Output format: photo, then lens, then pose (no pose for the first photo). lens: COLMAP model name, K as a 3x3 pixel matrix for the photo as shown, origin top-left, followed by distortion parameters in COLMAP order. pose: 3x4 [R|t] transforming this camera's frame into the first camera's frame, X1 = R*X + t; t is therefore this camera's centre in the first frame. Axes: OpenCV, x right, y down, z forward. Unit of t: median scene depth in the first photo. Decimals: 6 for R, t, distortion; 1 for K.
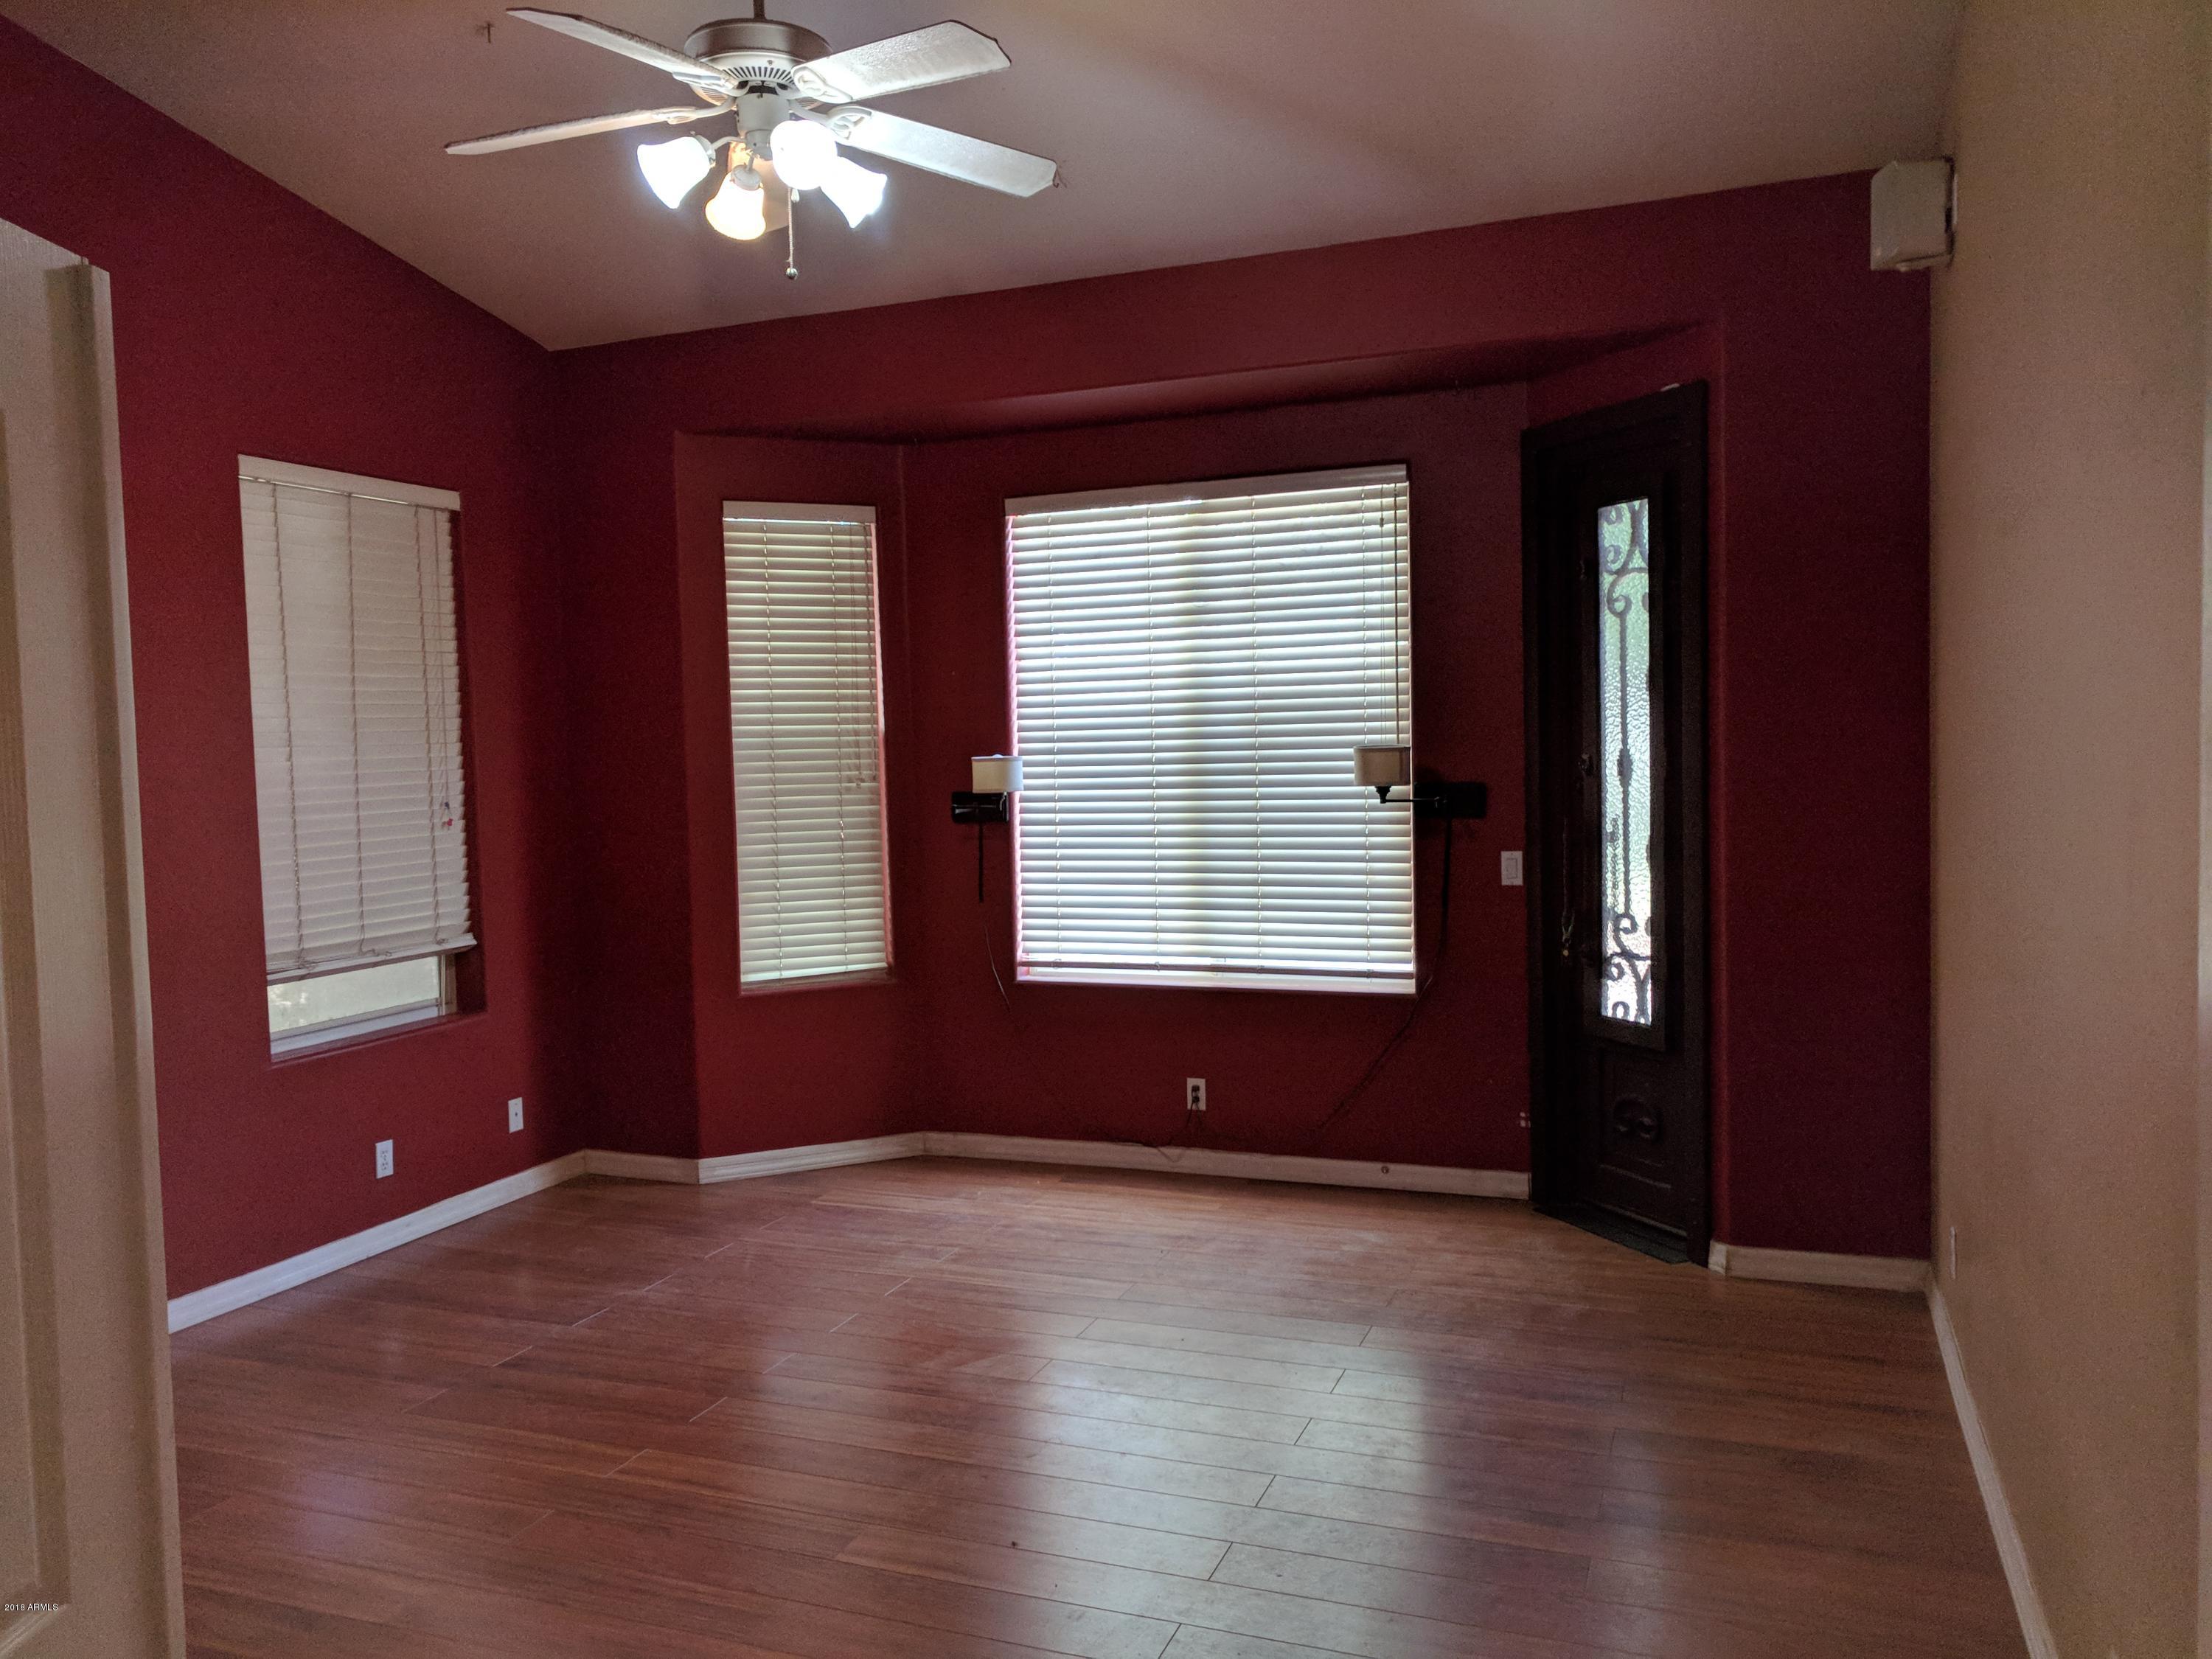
lens RADIAL K [[1692.1, 0, 1106.3], [0, 1692.1, 831.3], [0, 0, 1]] dist [0.011367, 0.005549]
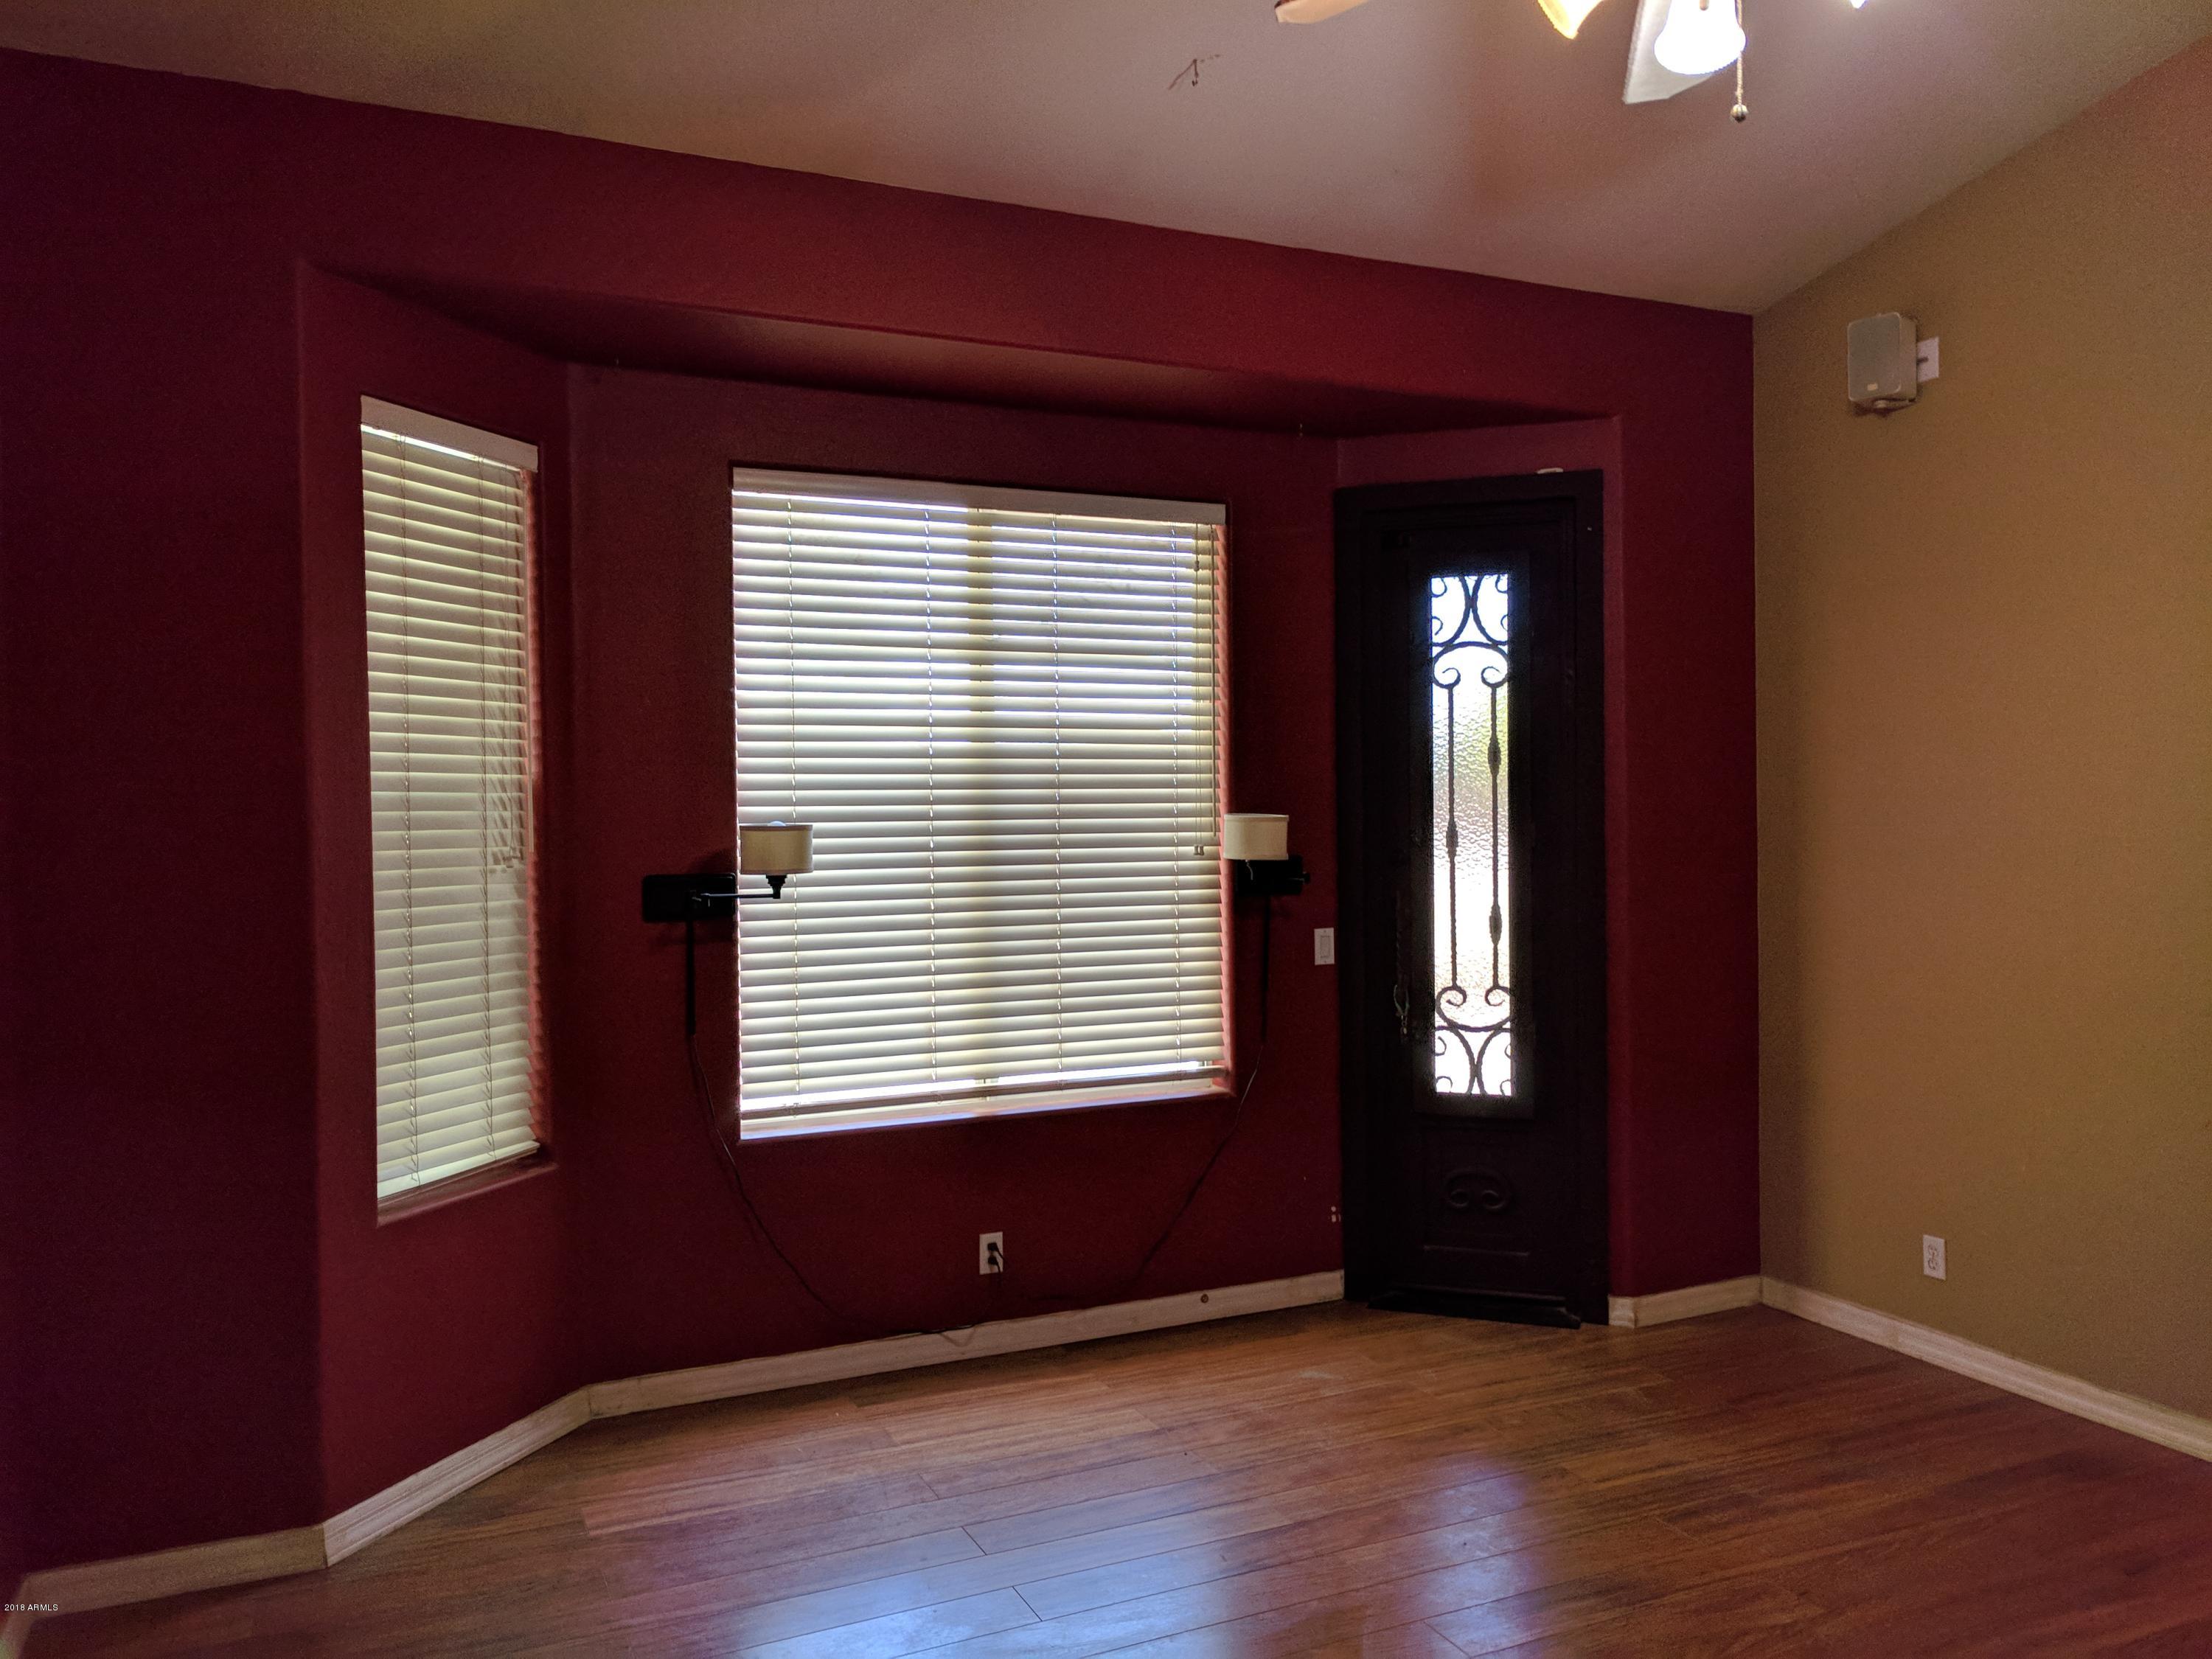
lens RADIAL K [[1692.1, 0, 1102.9], [0, 1692.1, 820.5], [0, 0, 1]] dist [0.011367, 0.005549]
pose [[0.681070, 0.011855, 0.732122, -0.516353], [0.033679, 0.998303, -0.047496, -0.007326], [-0.731443, 0.057005, 0.679516, 0.431889]]
